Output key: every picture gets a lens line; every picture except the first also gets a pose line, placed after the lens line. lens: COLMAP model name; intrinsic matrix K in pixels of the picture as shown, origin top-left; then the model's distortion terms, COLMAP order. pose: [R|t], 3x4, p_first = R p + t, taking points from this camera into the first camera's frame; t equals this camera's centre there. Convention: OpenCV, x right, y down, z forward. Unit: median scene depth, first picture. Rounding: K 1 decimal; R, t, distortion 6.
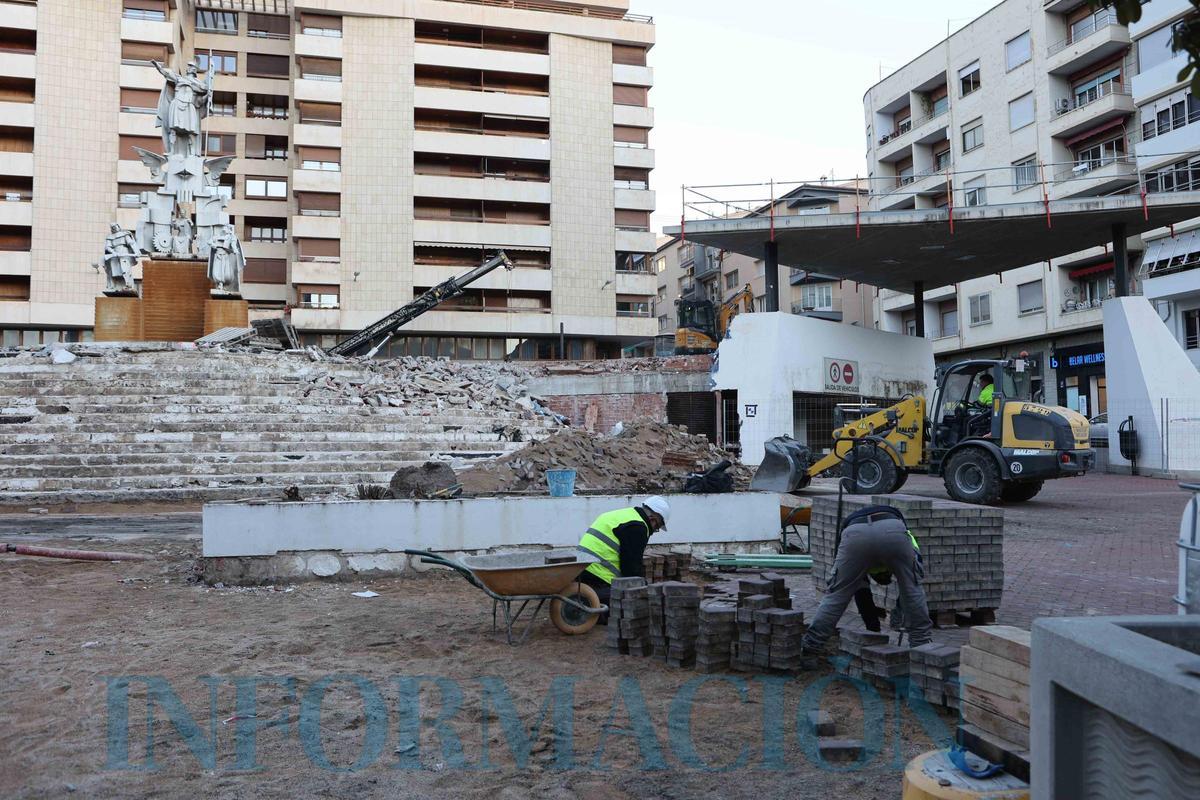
lens RADIAL K [[1030.9, 0, 600.0], [0, 1030.9, 400.0], [0, 0, 1]] dist [-0.094744, 0.118526]
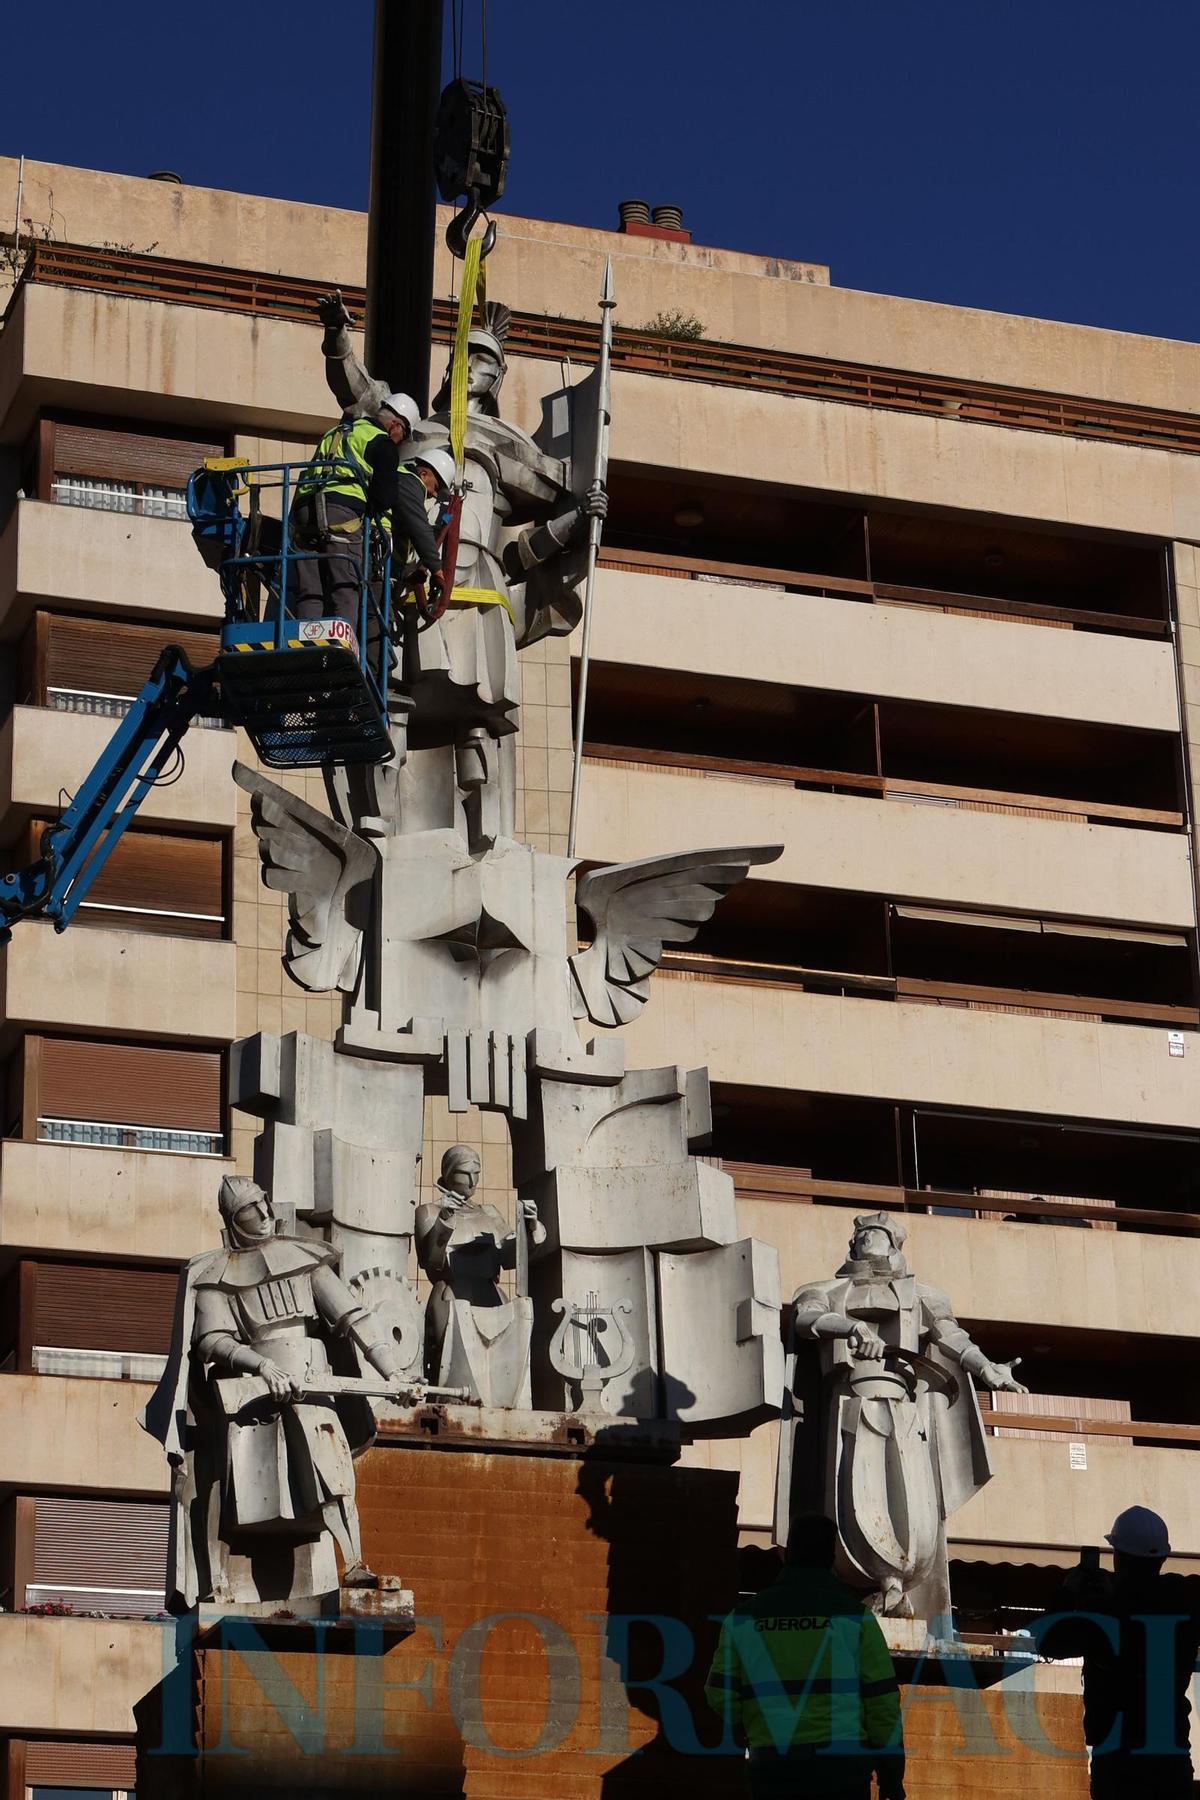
lens RADIAL K [[4475.8, 0, 592.4], [0, 4475.8, 905.8], [0, 0, 1]] dist [0.068787, -0.092155]
pose [[0.998748, 0.010696, 0.048860, -0.420312], [0.005131, 0.949804, -0.312804, 0.001327], [-0.049753, 0.312663, 0.948560, 0.297116]]
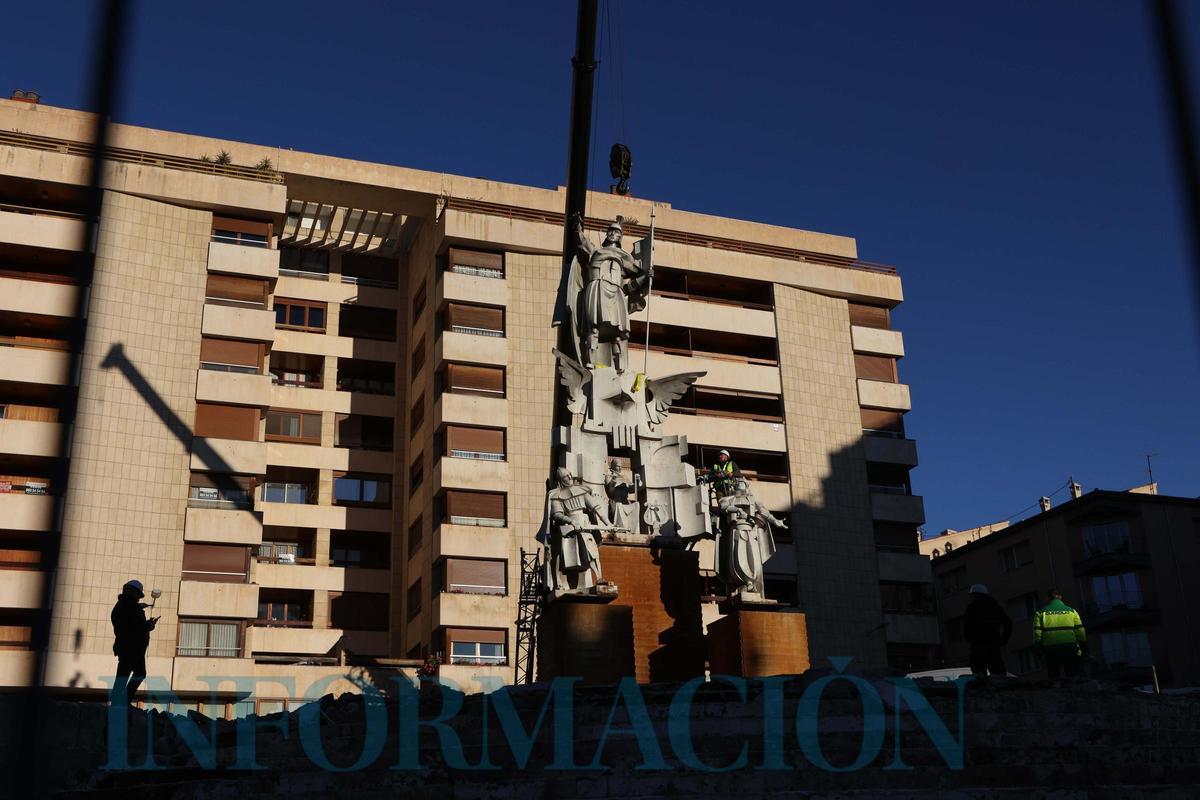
lens RADIAL K [[1296.0, 0, 600.0], [0, 1296.0, 400.0], [0, 0, 1]] dist [-0.043427, 0.006977]
pose [[0.997705, 0.007021, 0.067352, -0.463814], [0.013787, 0.952715, -0.303552, 0.001440], [-0.066298, 0.303784, 0.950431, 0.295257]]
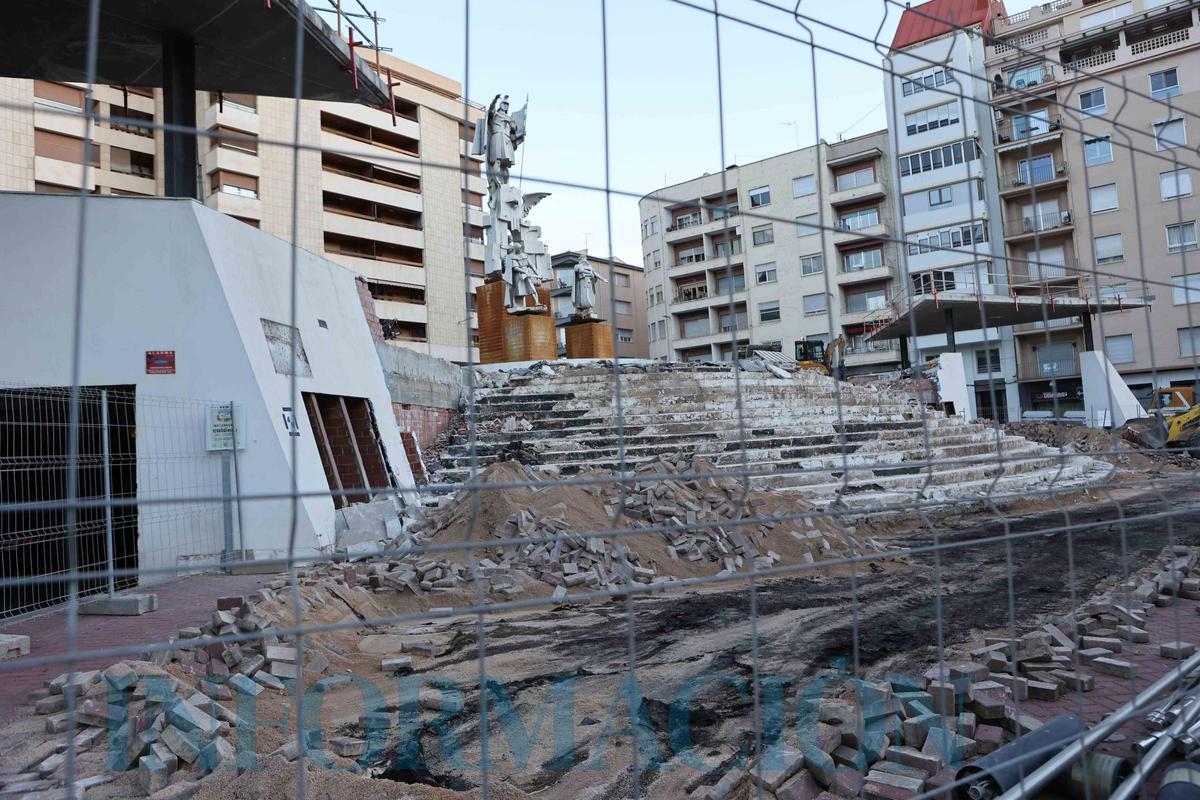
lens RADIAL K [[820.1, 0, 600.0], [0, 820.1, 400.0], [0, 0, 1]] dist [-0.105268, 0.070778]
pose [[0.819782, -0.002550, 0.572669, -0.814165], [0.014996, 0.999743, -0.017015, 0.000810], [-0.572479, 0.022537, 0.819610, 0.244391]]
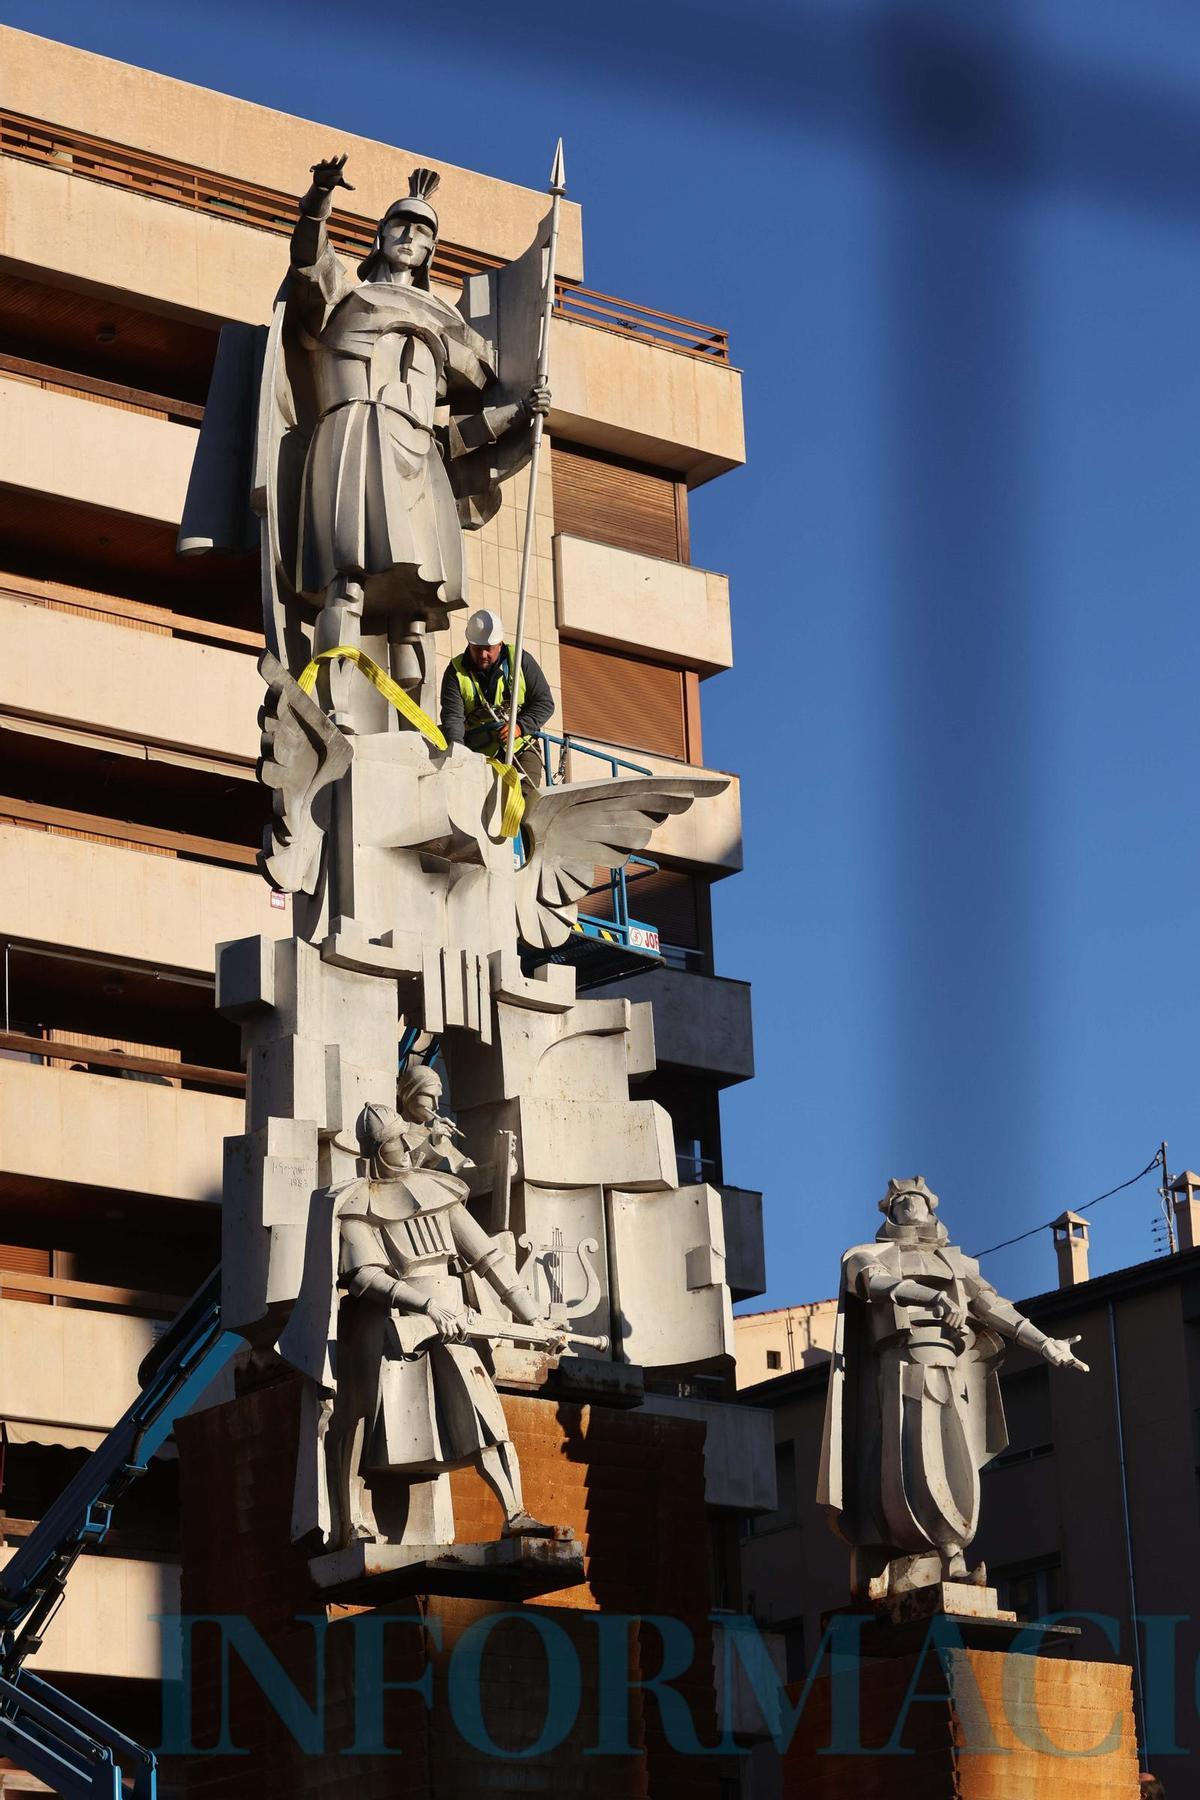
lens RADIAL K [[5183.3, 0, 600.0], [0, 5183.3, 900.0], [0, 0, 1]] dist [-0.119807, 1.483380]
pose [[0.927660, 0.093370, 0.361565, -0.670405], [0.005996, 0.964388, -0.264425, -0.000044], [-0.373378, 0.247465, 0.894064, 0.260264]]
